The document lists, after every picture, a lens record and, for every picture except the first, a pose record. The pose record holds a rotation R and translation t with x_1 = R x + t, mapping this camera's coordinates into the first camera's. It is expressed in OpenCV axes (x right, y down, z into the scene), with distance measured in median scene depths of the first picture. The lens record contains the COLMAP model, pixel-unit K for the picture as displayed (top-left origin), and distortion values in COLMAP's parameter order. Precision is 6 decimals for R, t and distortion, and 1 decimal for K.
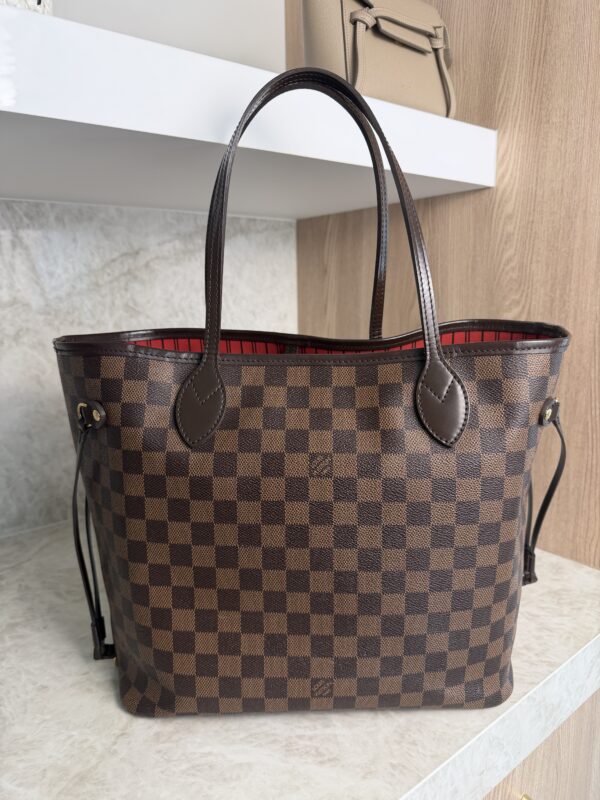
lens RADIAL K [[582.4, 0, 306.4], [0, 582.4, 402.5], [0, 0, 1]] dist [-0.020069, -0.007430]
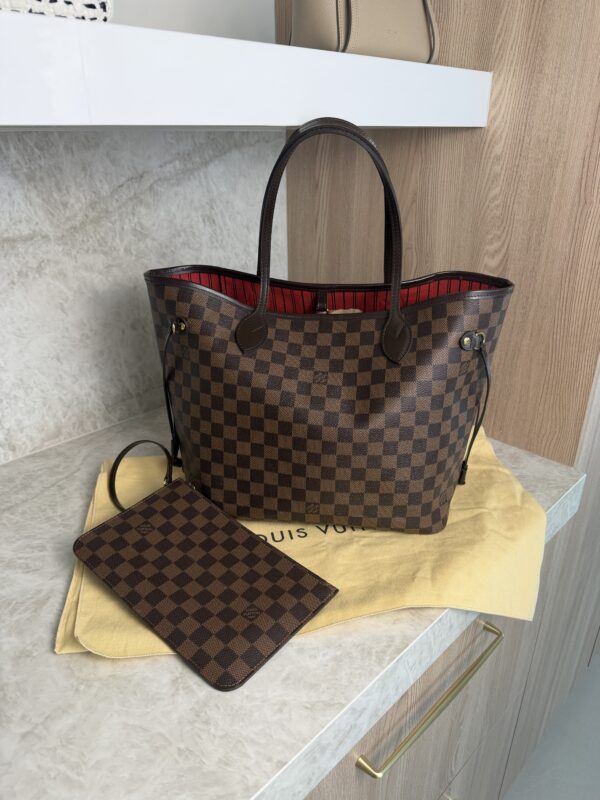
lens RADIAL K [[582.4, 0, 310.7], [0, 582.4, 406.4], [0, 0, 1]] dist [-0.020069, -0.007430]
pose [[0.993354, -0.034469, 0.109814, -0.153743], [0.006378, 0.969122, 0.246499, -0.145344], [-0.114919, -0.244161, 0.962901, -0.150773]]
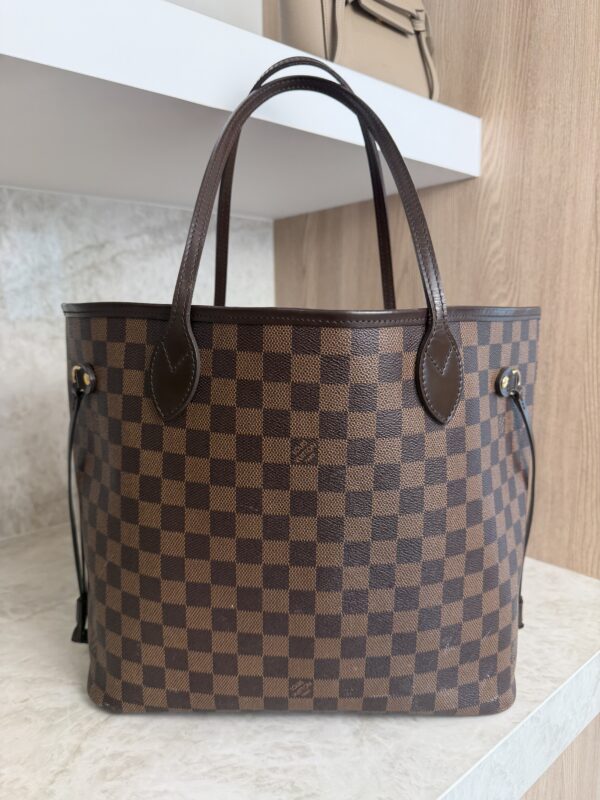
lens RADIAL K [[582.4, 0, 311.6], [0, 582.4, 402.1], [0, 0, 1]] dist [-0.020069, -0.007430]
pose [[0.999001, 0.000963, 0.044686, 0.004937], [0.001327, 0.998688, -0.051188, 0.054094], [-0.044677, 0.051196, 0.997689, 0.080278]]
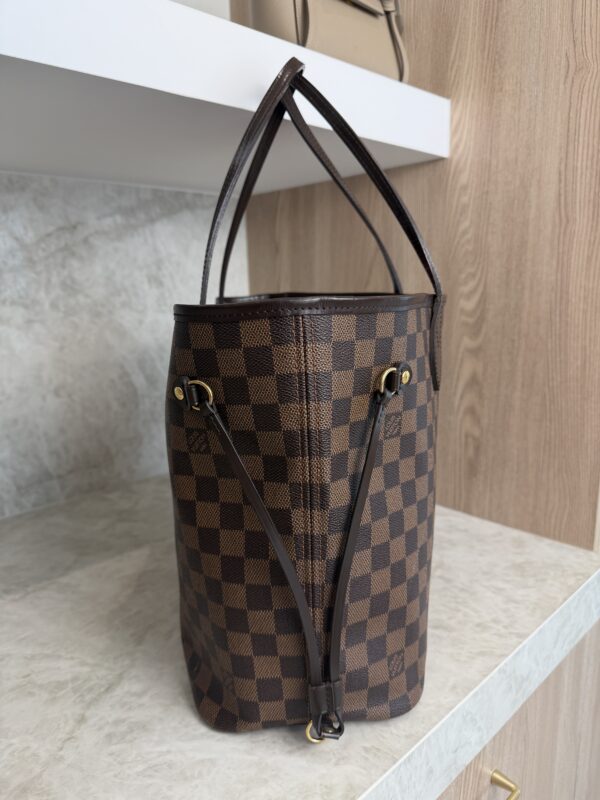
lens RADIAL K [[582.4, 0, 313.4], [0, 582.4, 405.0], [0, 0, 1]] dist [-0.020069, -0.007430]
pose [[0.995070, -0.023816, 0.096277, -0.008456], [0.023050, 0.999693, 0.009058, 0.035698], [-0.096463, -0.006794, 0.995313, 0.045555]]
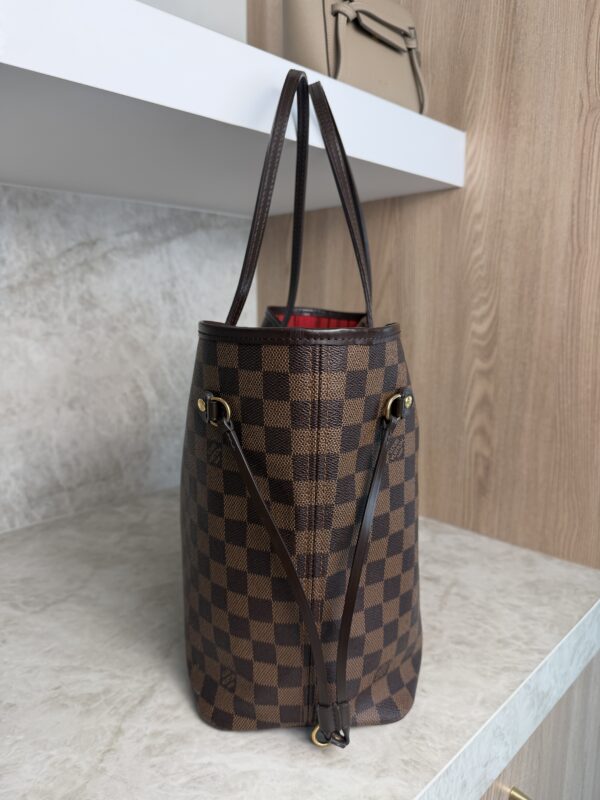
lens RADIAL K [[582.4, 0, 304.6], [0, 582.4, 400.5], [0, 0, 1]] dist [-0.020069, -0.007430]
pose [[0.992569, 0.000441, 0.121681, -0.083943], [0.003283, 0.999532, -0.030398, 0.037142], [-0.121637, 0.030571, 0.992104, 0.033244]]
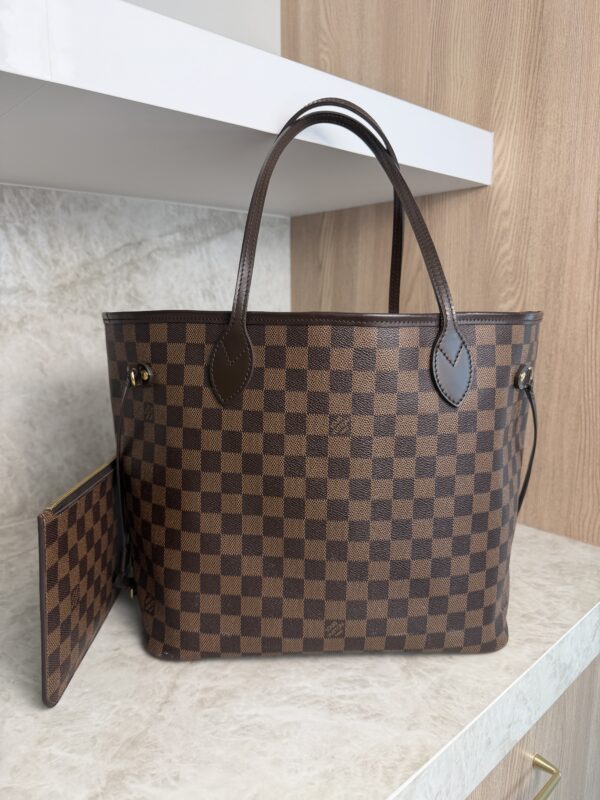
lens RADIAL K [[582.4, 0, 307.8], [0, 582.4, 401.8], [0, 0, 1]] dist [-0.020069, -0.007430]
pose [[0.997000, -0.001793, 0.077377, -0.100706], [0.003367, 0.999790, -0.020225, 0.048304], [-0.077324, 0.020425, 0.996797, -0.025994]]
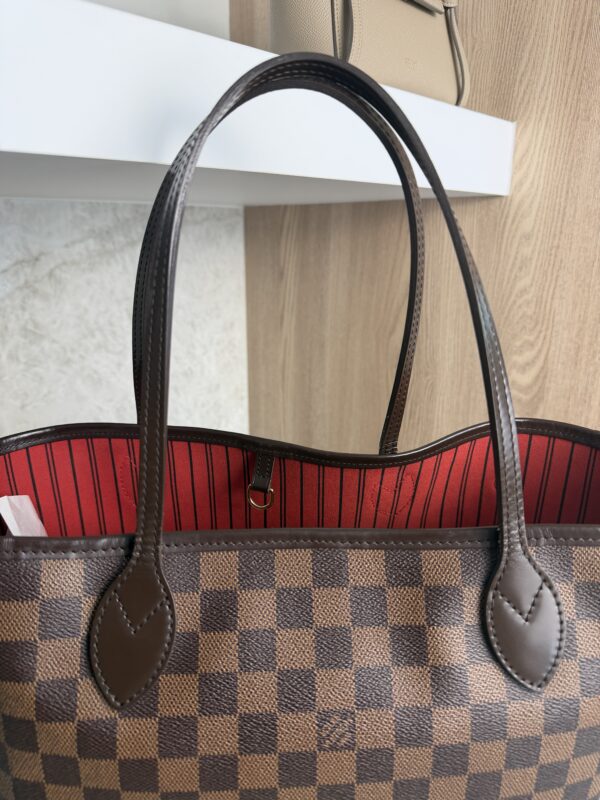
lens RADIAL K [[582.4, 0, 302.4], [0, 582.4, 394.4], [0, 0, 1]] dist [-0.020069, -0.007430]
pose [[0.993168, -0.006597, 0.116507, -0.048679], [-0.002656, 0.996864, 0.079085, -0.180996], [-0.116664, -0.078854, 0.990036, 0.257994]]
